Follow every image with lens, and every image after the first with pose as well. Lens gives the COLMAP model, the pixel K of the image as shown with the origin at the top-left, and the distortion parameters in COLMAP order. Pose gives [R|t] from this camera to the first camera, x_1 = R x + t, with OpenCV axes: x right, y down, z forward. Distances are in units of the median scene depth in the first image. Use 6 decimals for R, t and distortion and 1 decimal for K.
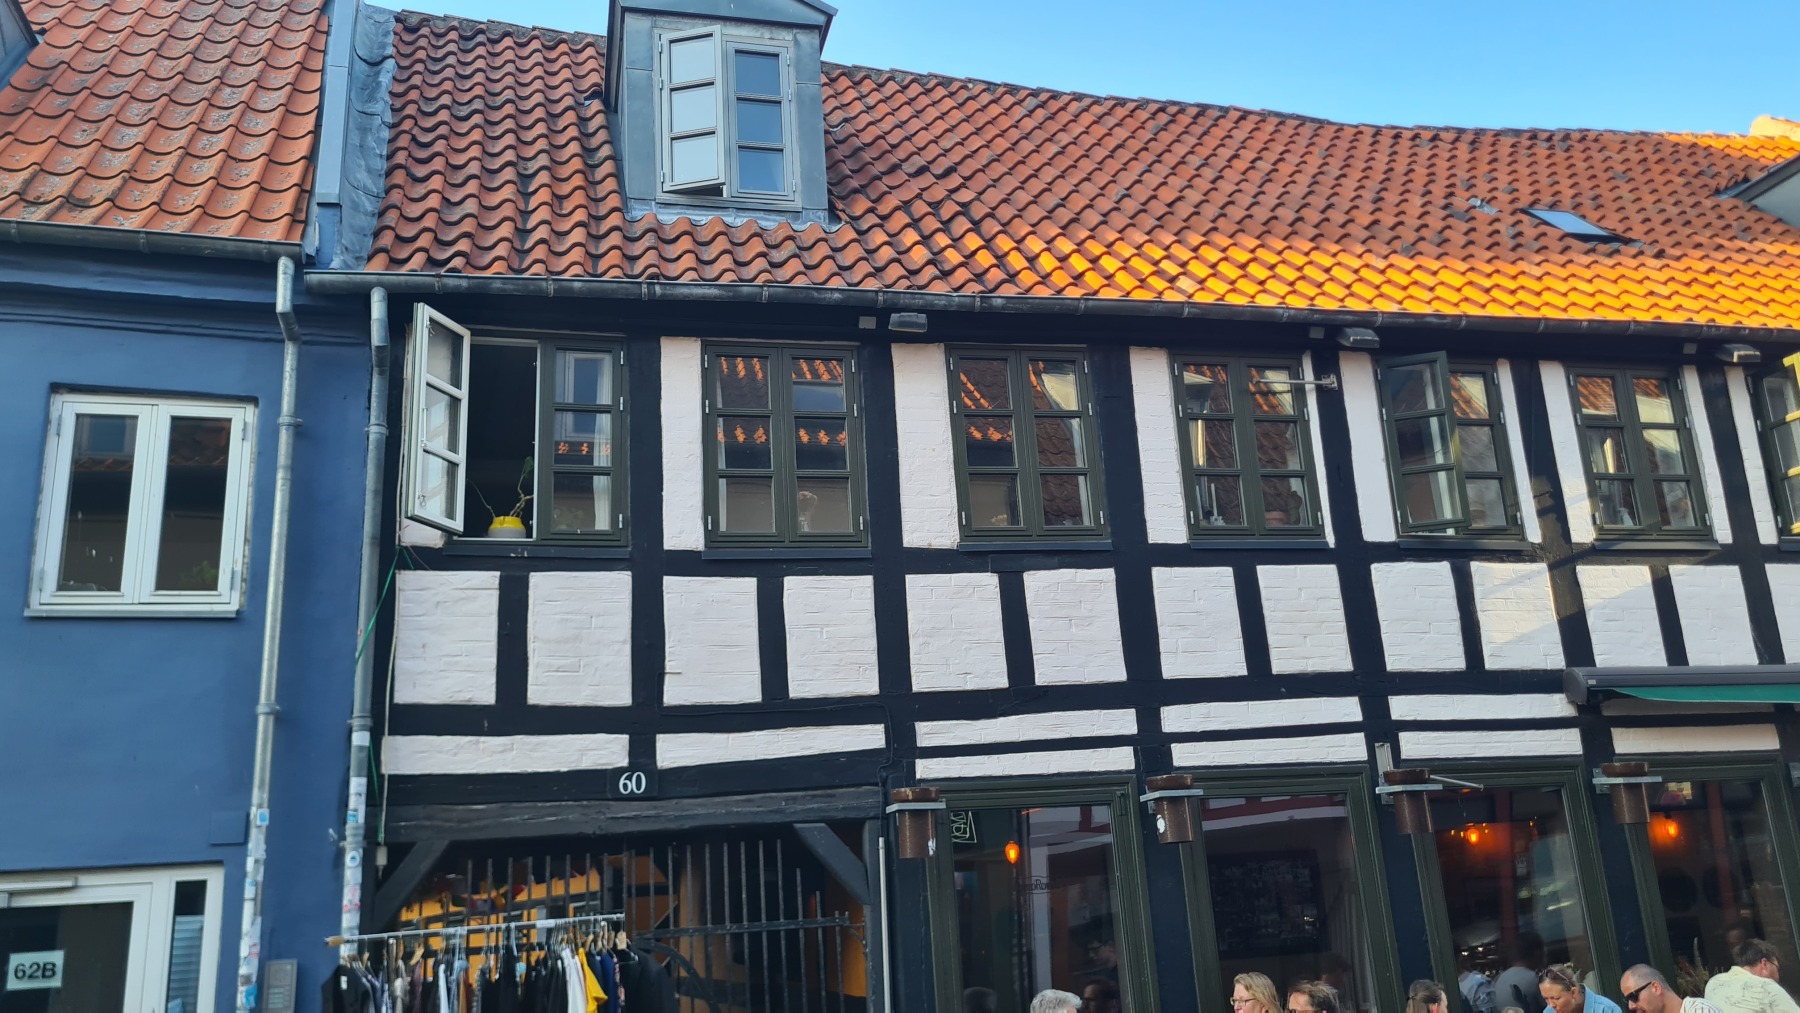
lens RADIAL K [[1391.6, 0, 900.0], [0, 1391.6, 506.5], [0, 0, 1]] dist [0.001702, 0.003453]
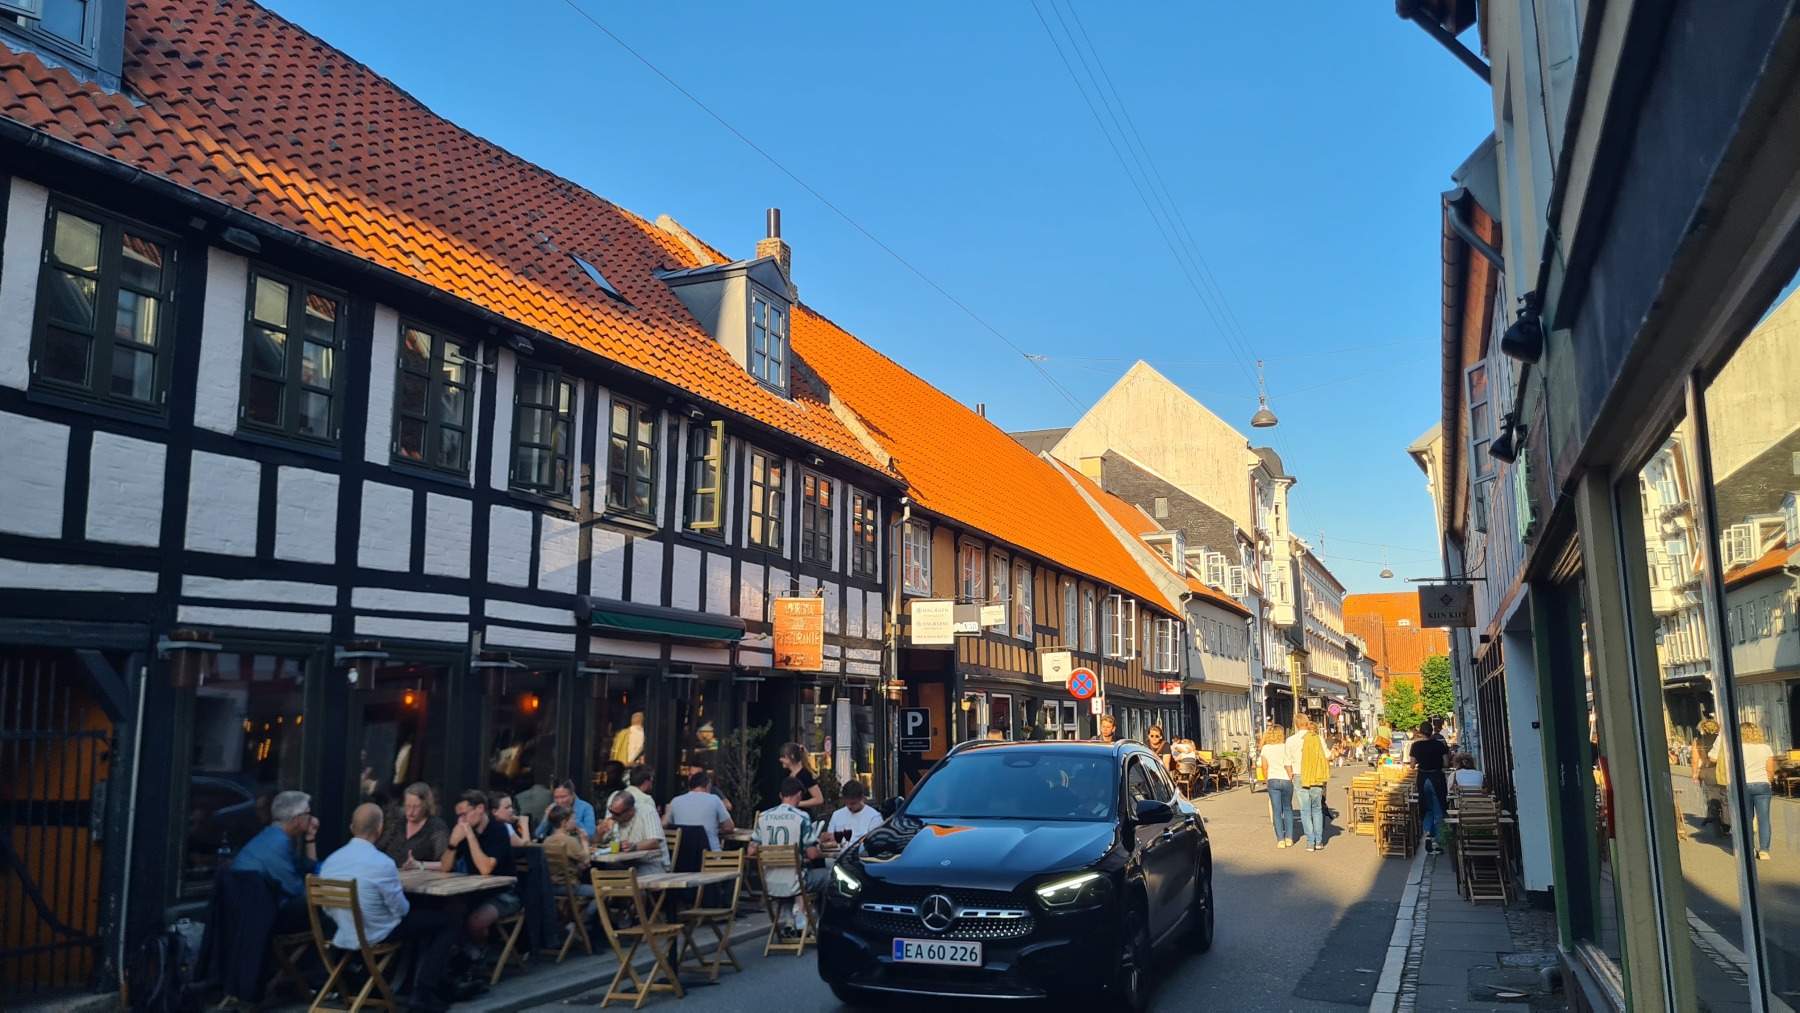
lens RADIAL K [[1364.0, 0, 900.0], [0, 1364.0, 506.5], [0, 0, 1]] dist [-0.001538, -0.106867]
pose [[0.582898, 0.173434, 0.793820, -0.513951], [-0.235966, 0.970984, -0.038873, -0.000467], [-0.777528, -0.164656, 0.606909, -0.148399]]
